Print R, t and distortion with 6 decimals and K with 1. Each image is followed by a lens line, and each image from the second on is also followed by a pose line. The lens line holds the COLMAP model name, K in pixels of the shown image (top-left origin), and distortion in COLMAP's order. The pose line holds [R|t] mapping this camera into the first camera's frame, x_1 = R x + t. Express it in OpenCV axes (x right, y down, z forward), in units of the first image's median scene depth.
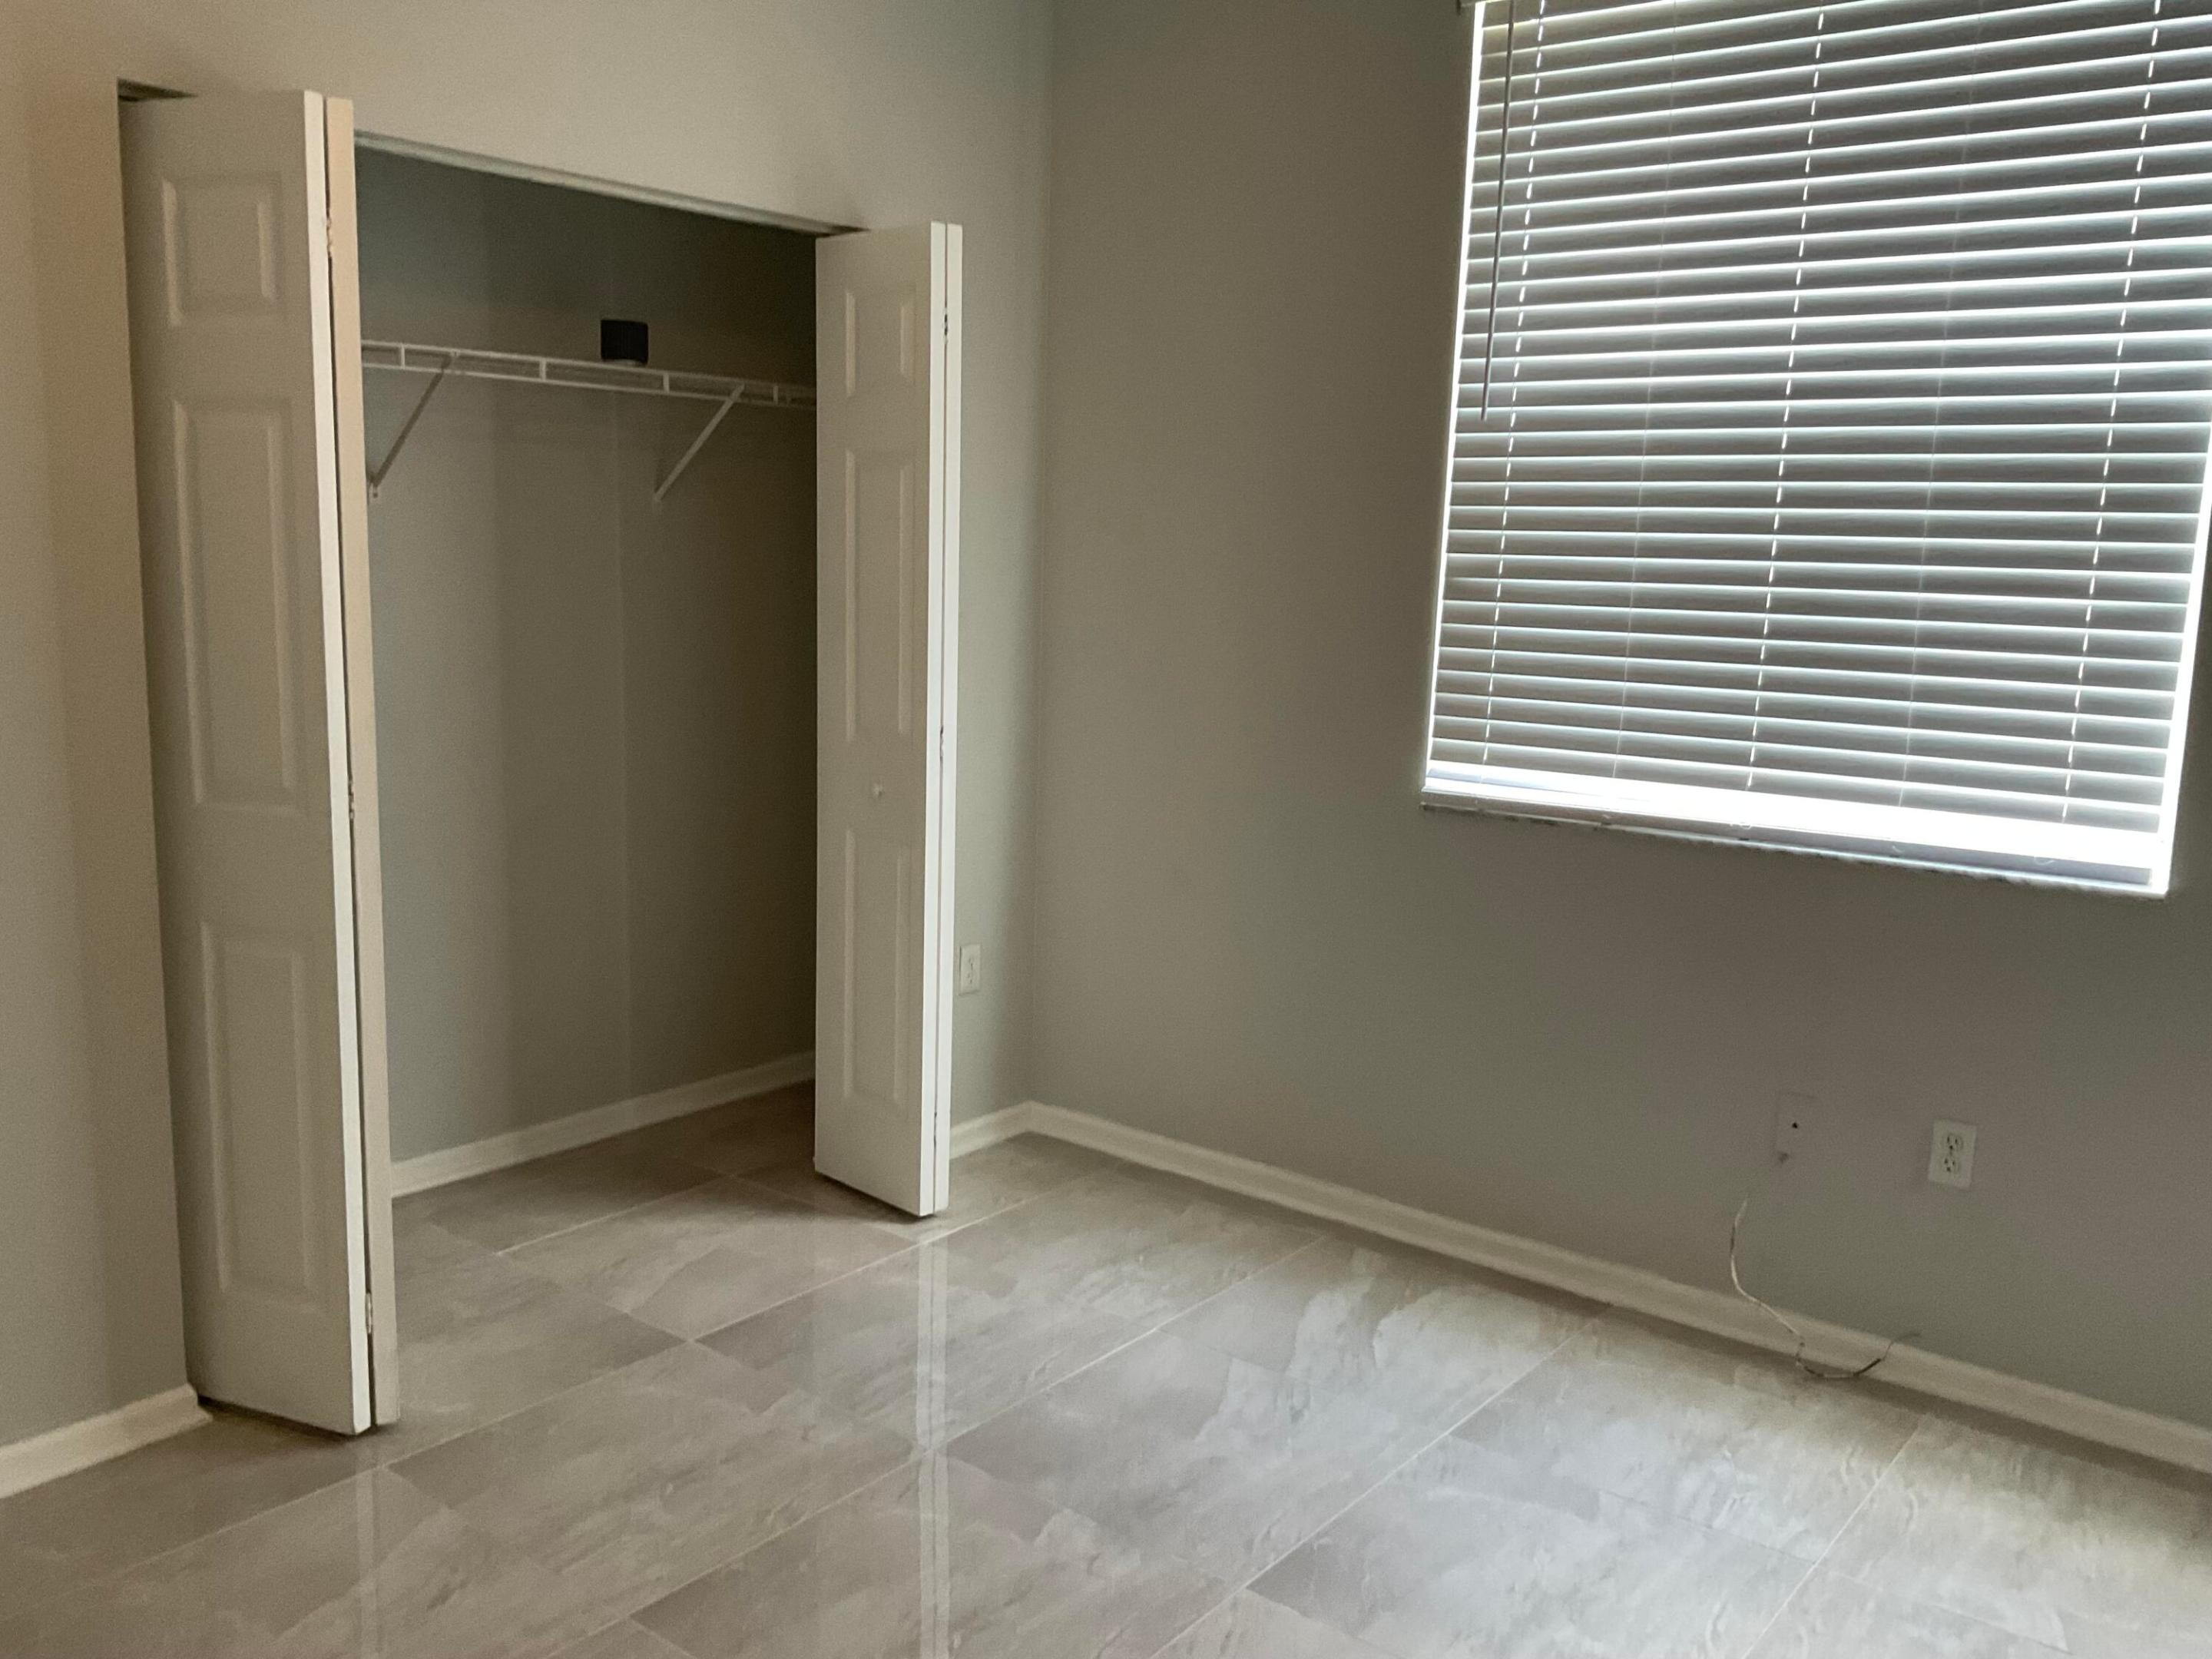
lens RADIAL K [[1837.3, 0, 1106.0], [0, 1837.3, 829.5], [0, 0, 1]] dist [0.056350, -0.088285]
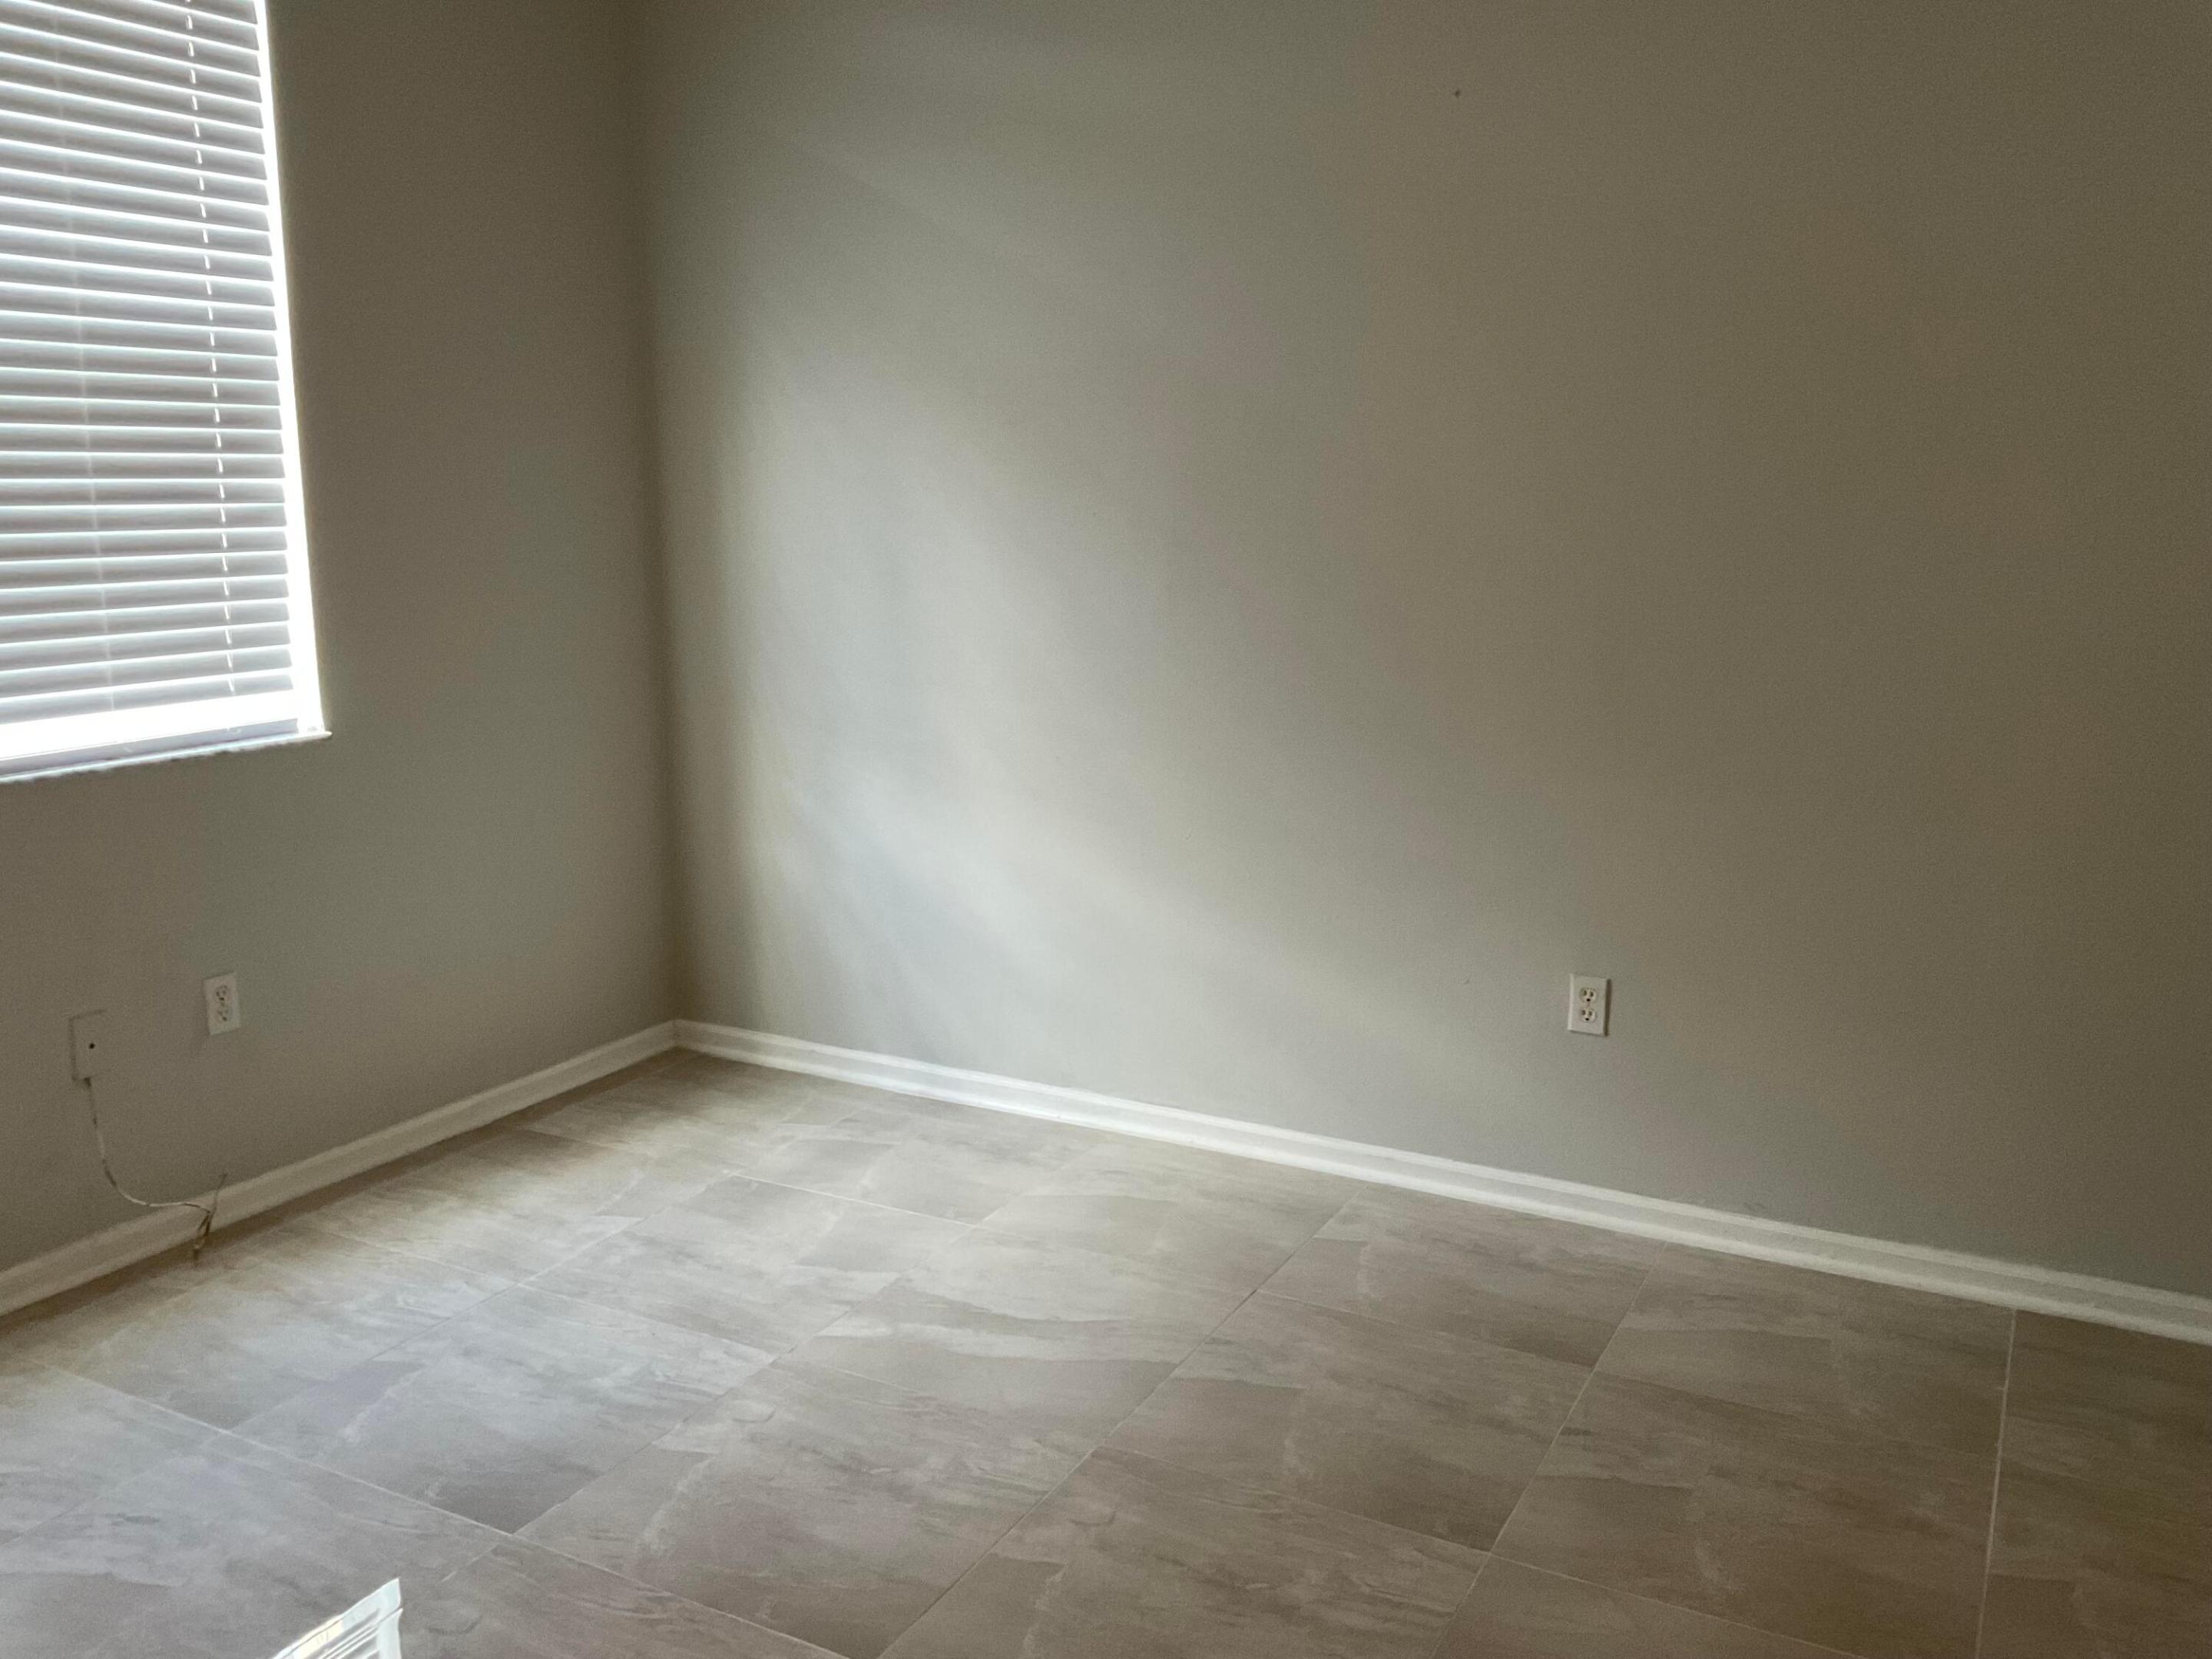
lens RADIAL K [[1837.3, 0, 1106.0], [0, 1837.3, 829.5], [0, 0, 1]] dist [0.056350, -0.088285]
pose [[-0.181132, -0.209116, 0.960969, -0.725921], [0.144932, 0.960787, 0.236394, -0.119260], [-0.972721, 0.182094, -0.143722, 0.648389]]
